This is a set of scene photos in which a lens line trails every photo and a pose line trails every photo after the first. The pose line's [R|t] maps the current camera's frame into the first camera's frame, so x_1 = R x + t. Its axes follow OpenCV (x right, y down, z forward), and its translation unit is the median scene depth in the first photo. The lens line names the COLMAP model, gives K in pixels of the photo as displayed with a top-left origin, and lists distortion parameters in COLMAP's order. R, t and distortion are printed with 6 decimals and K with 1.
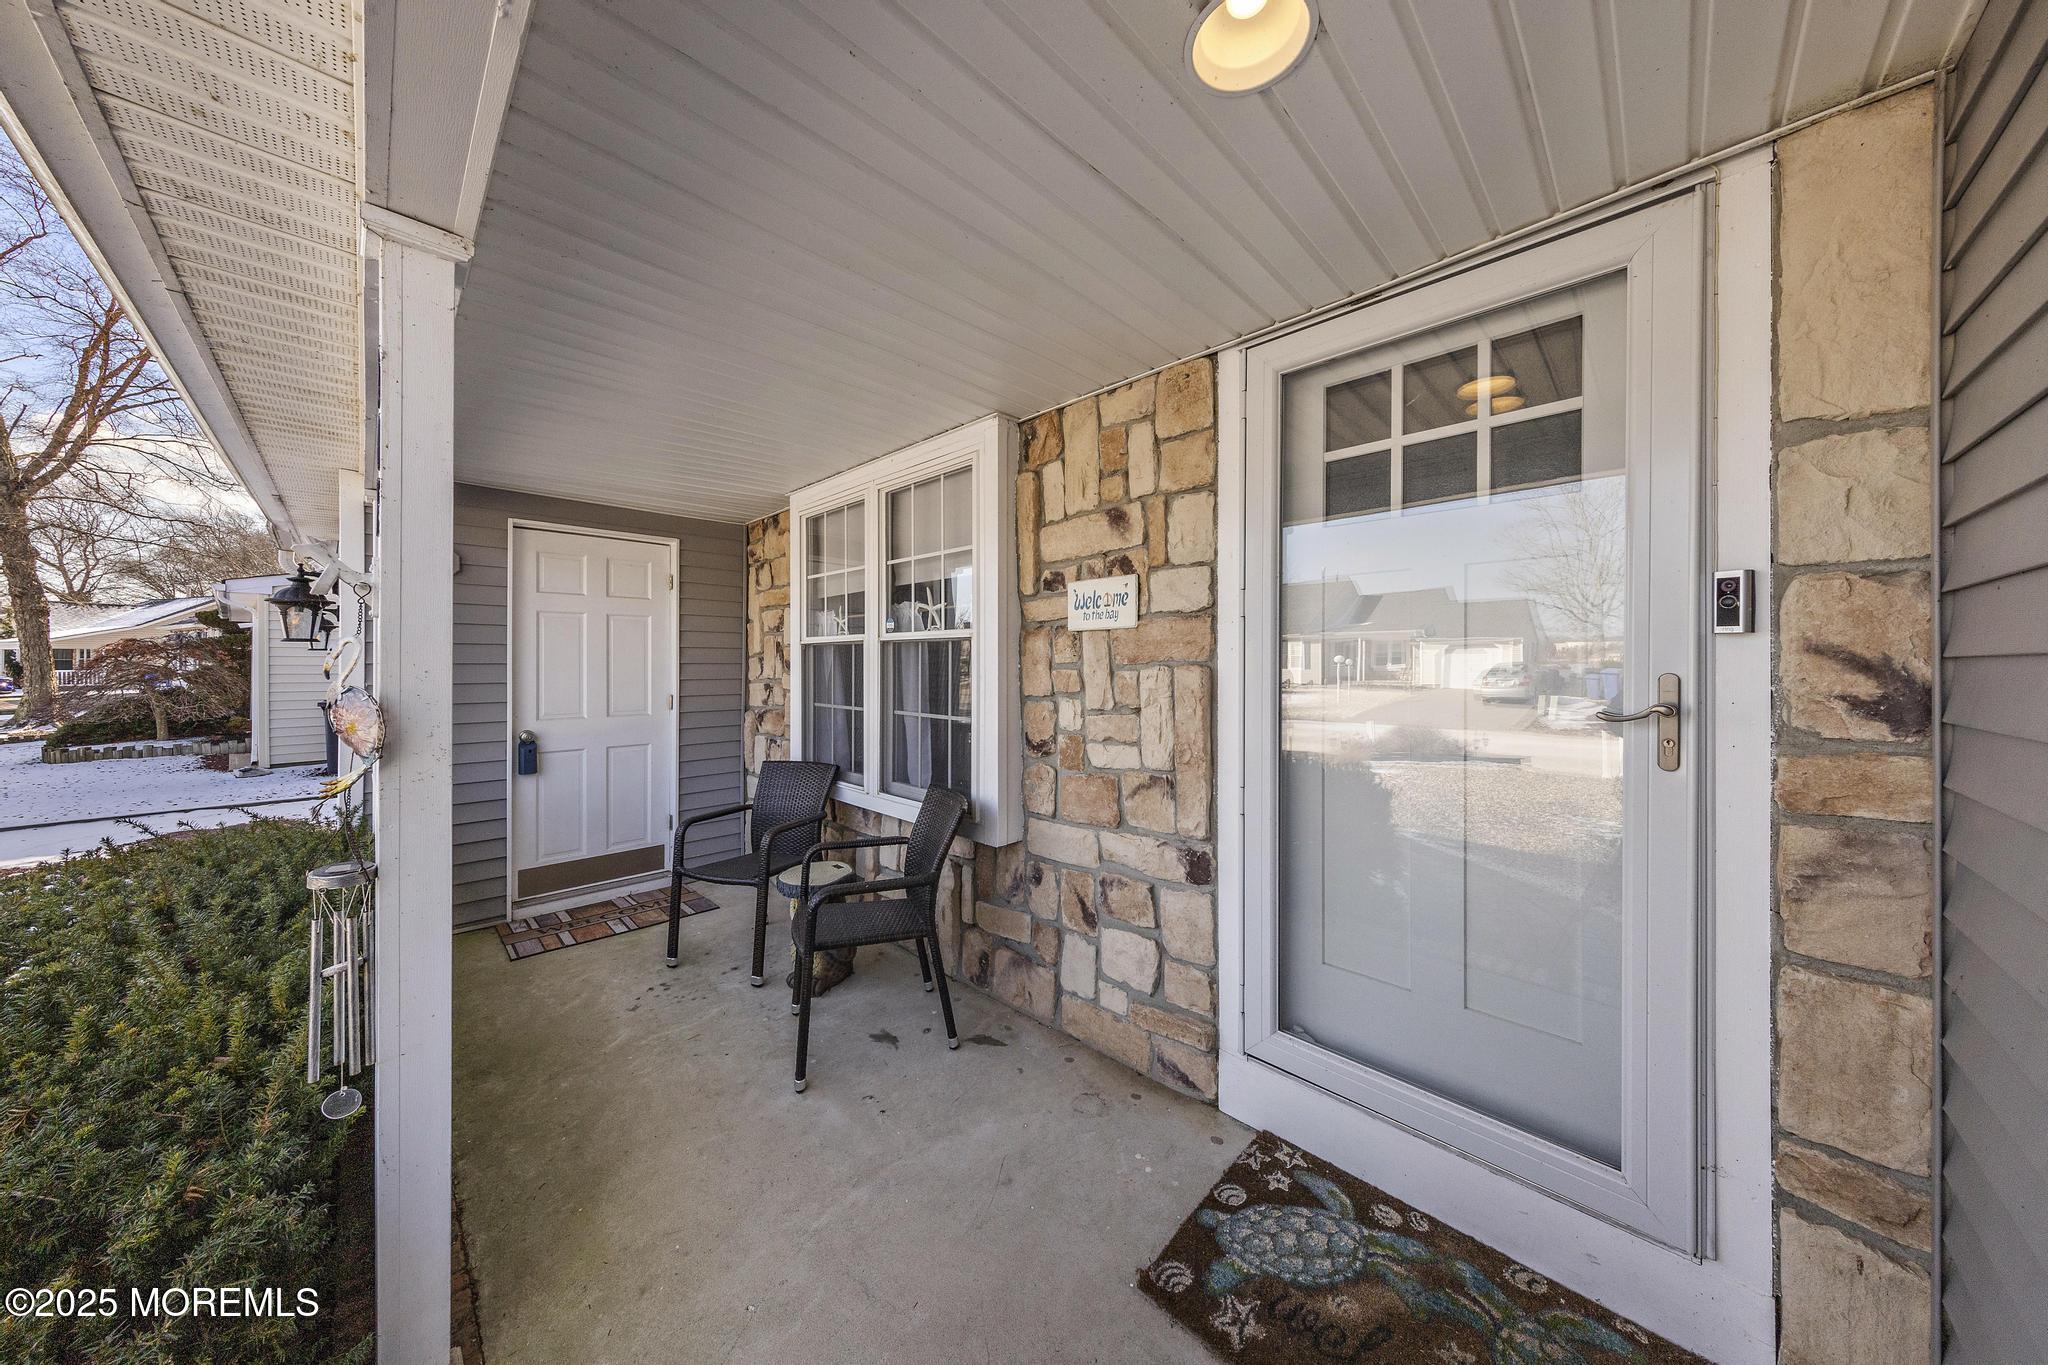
lens RADIAL K [[652.4, 0, 1027.6], [0, 652.4, 661.5], [0, 0, 1]] dist [-0.000053, -0.000003]
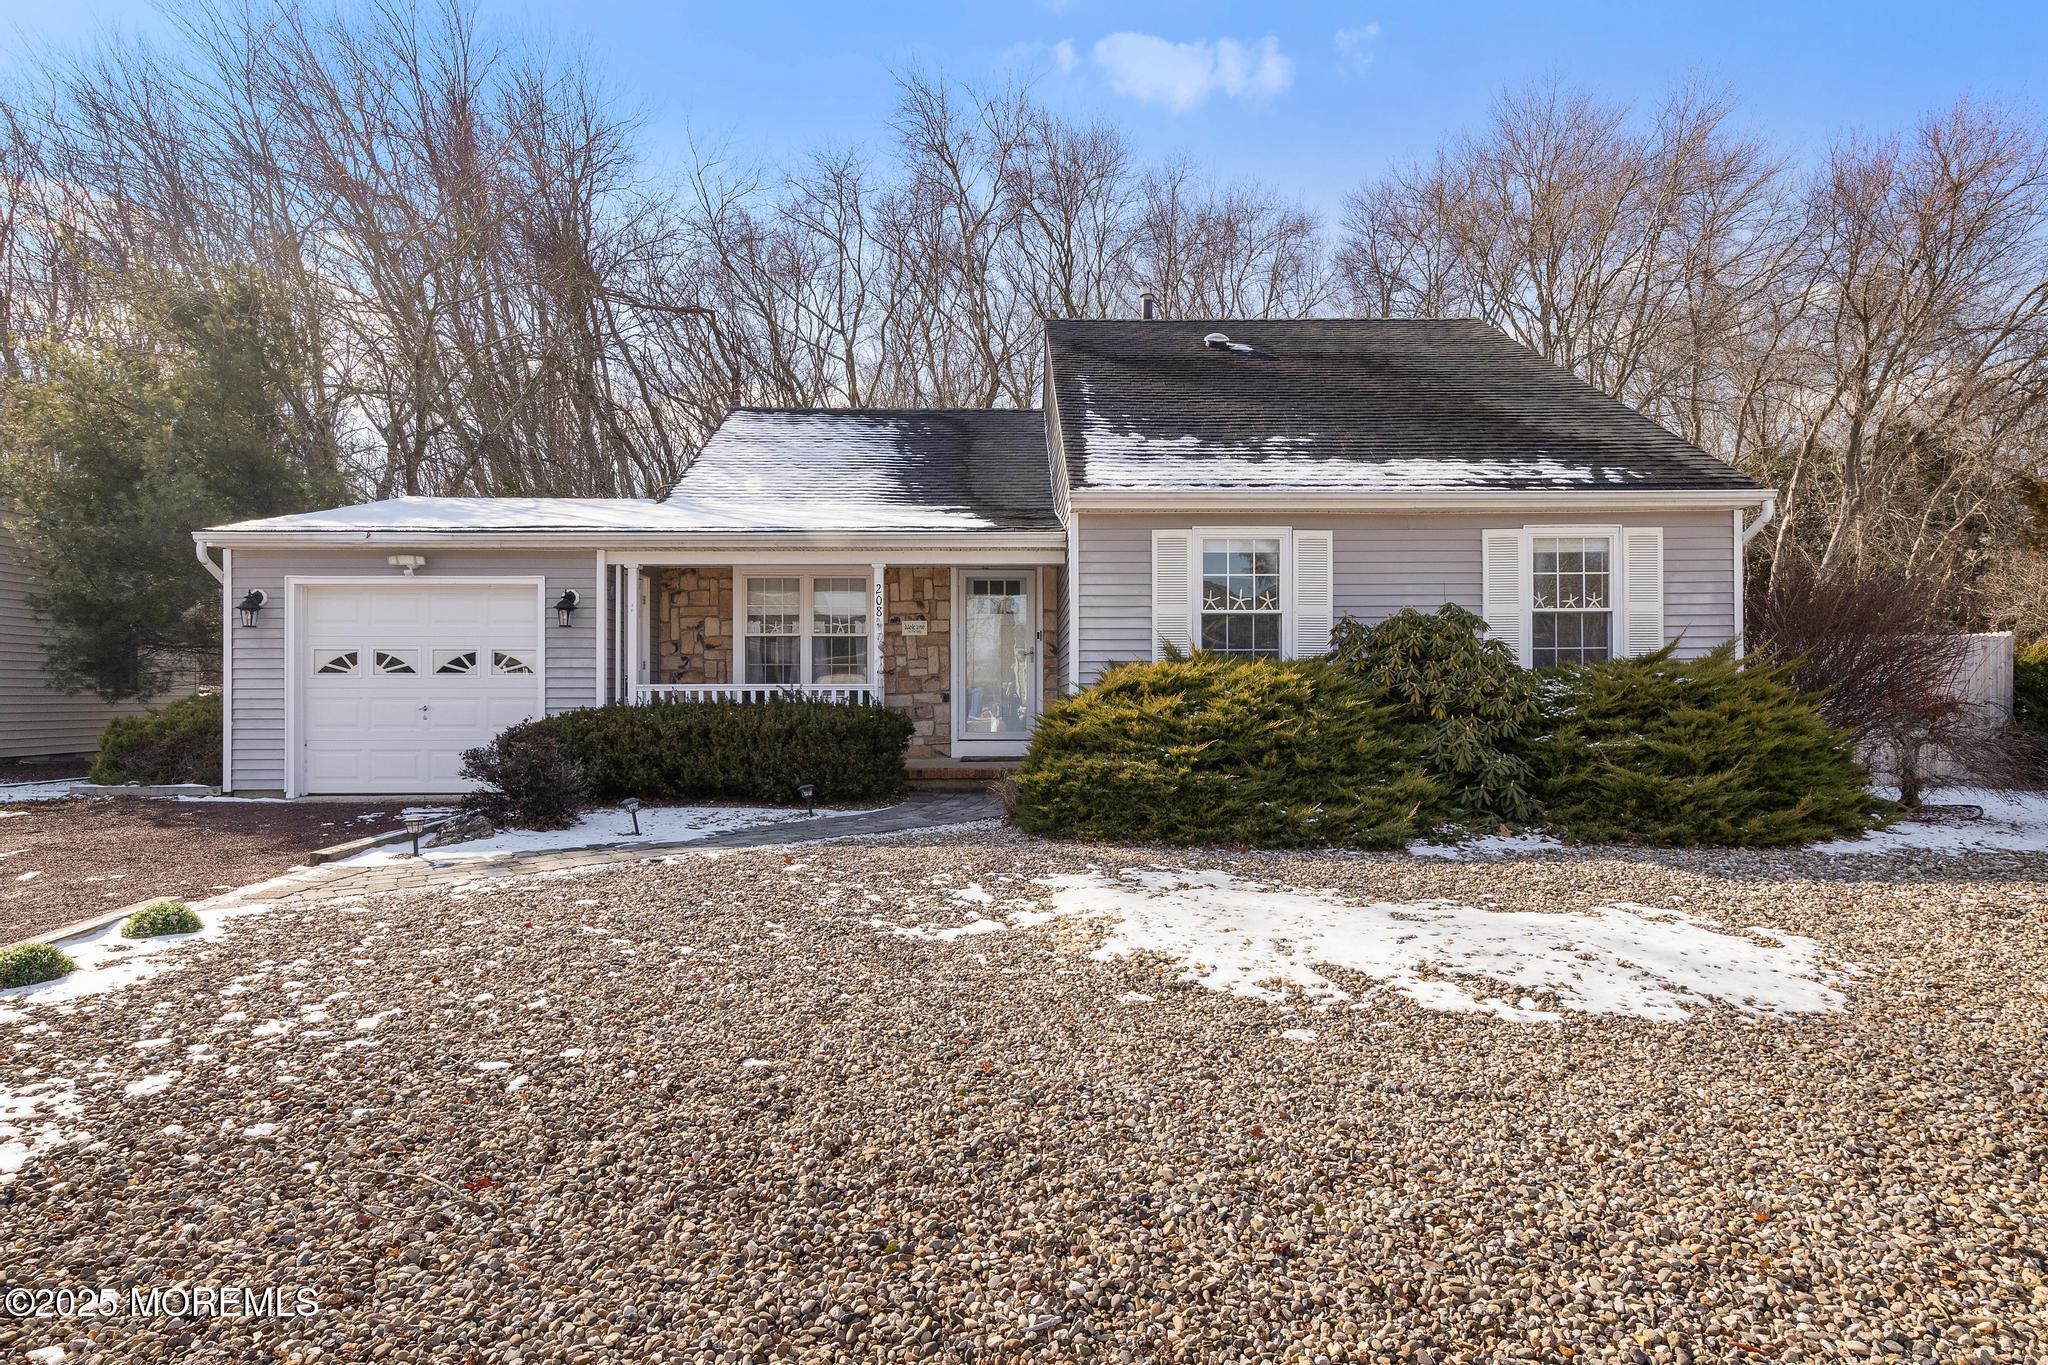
lens RADIAL K [[1108.8, 0, 1024.0], [0, 1108.8, 682.5], [0, 0, 1]] dist [0.011615, -0.000244]
pose [[0.684265, 0.005013, 0.729217, -3.838320], [0.001682, 0.999963, -0.008452, 0.255243], [-0.729232, 0.007010, 0.684231, -3.499399]]
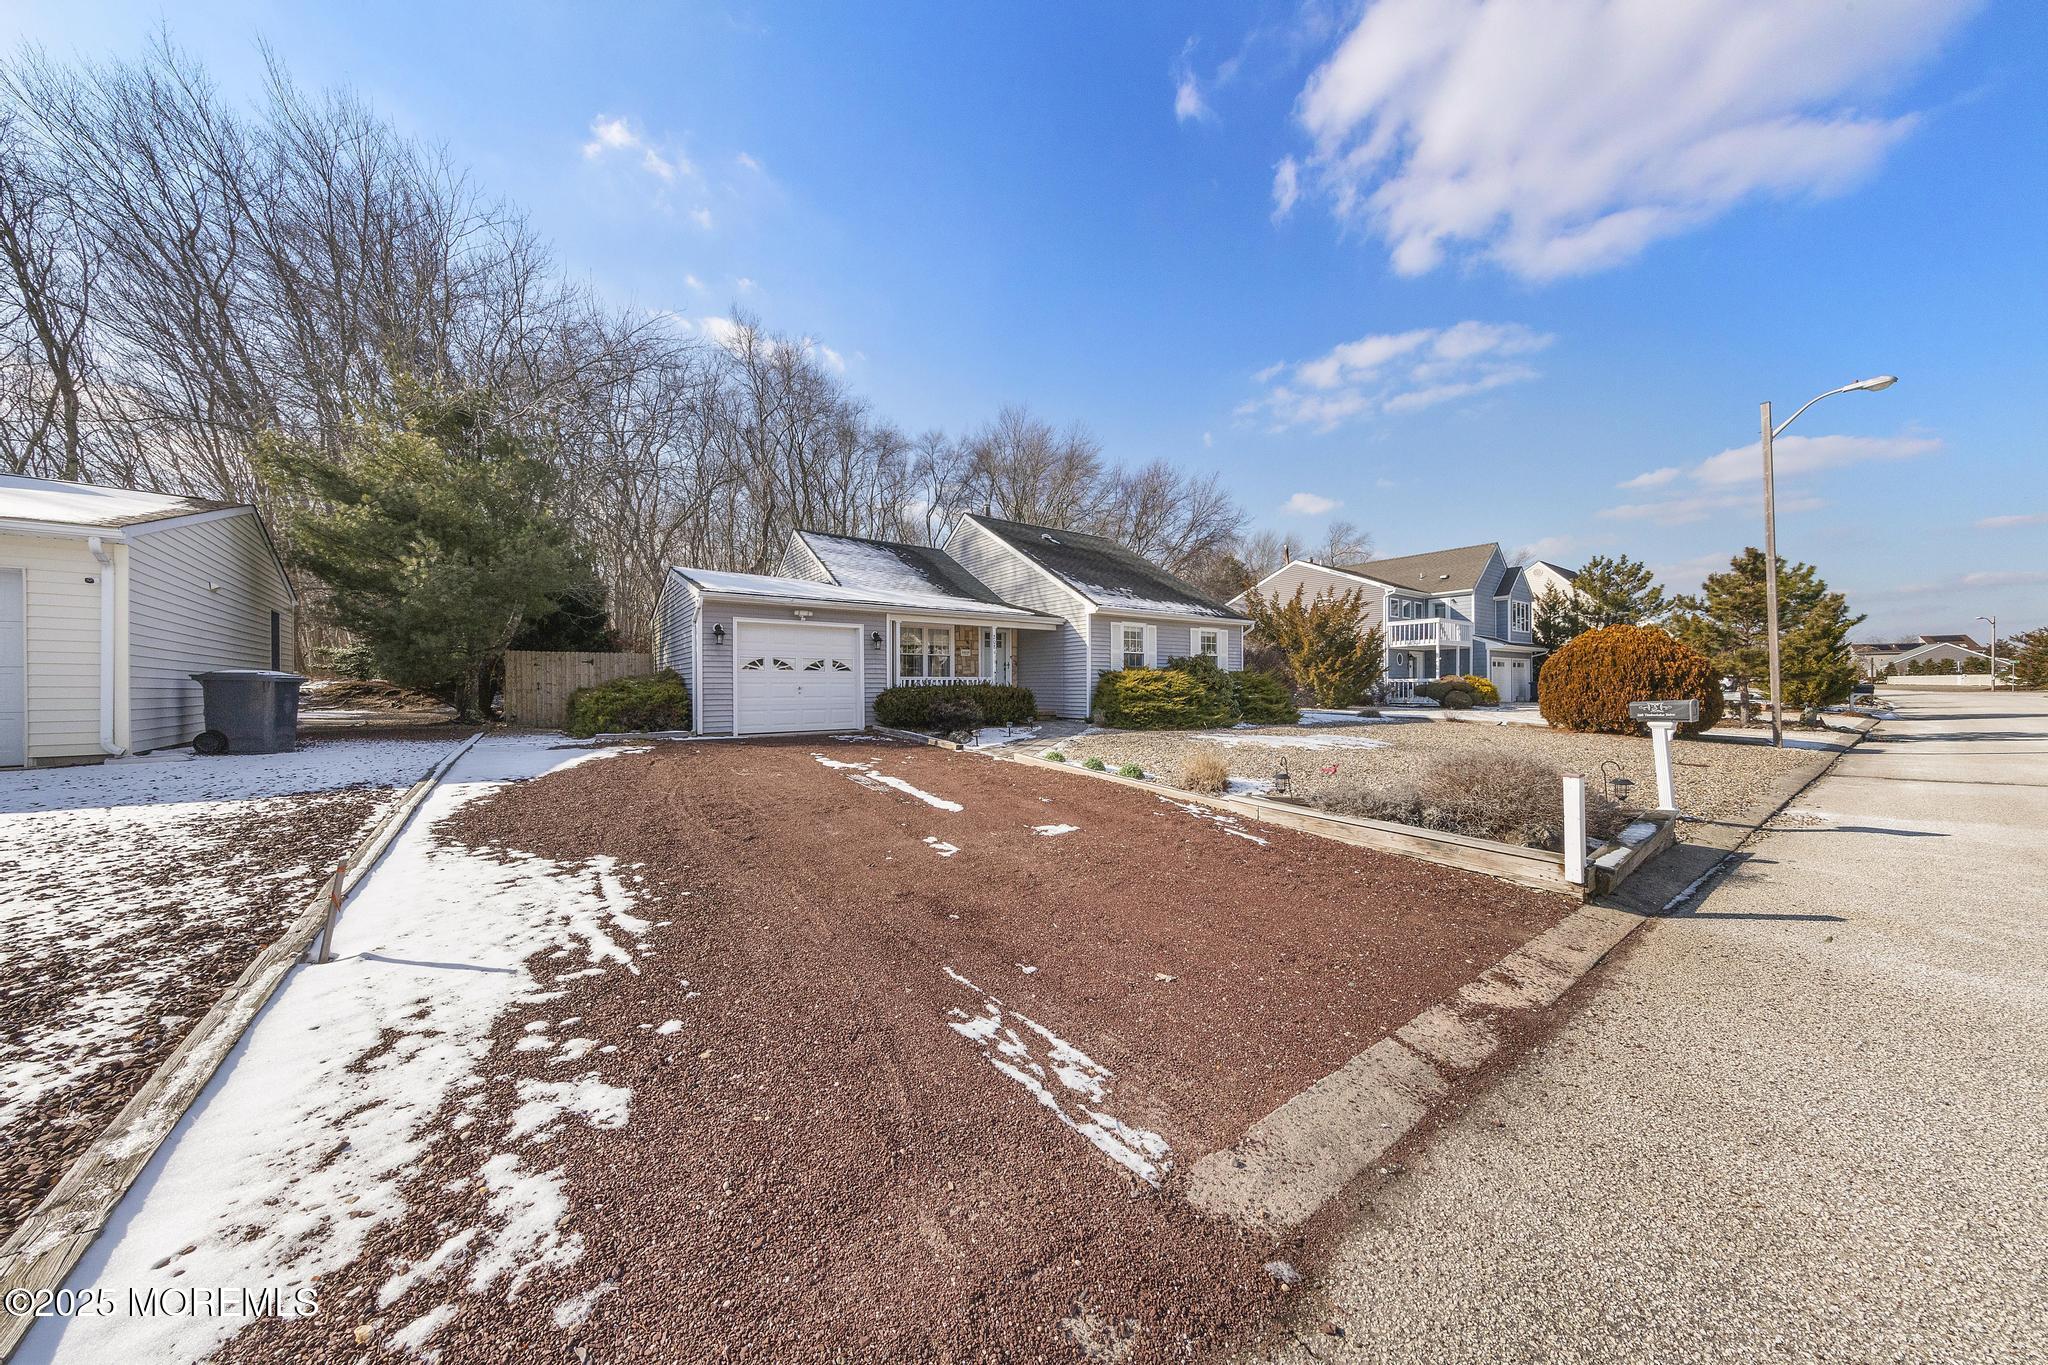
lens RADIAL K [[627.1, 0, 1024.0], [0, 627.1, 682.5], [0, 0, 1]] dist [0.016307, 0.000014]
pose [[0.151220, 0.001005, 0.988500, -7.332893], [0.000184, 0.999999, -0.001045, 0.281979], [-0.988500, 0.000340, 0.151219, -0.841809]]
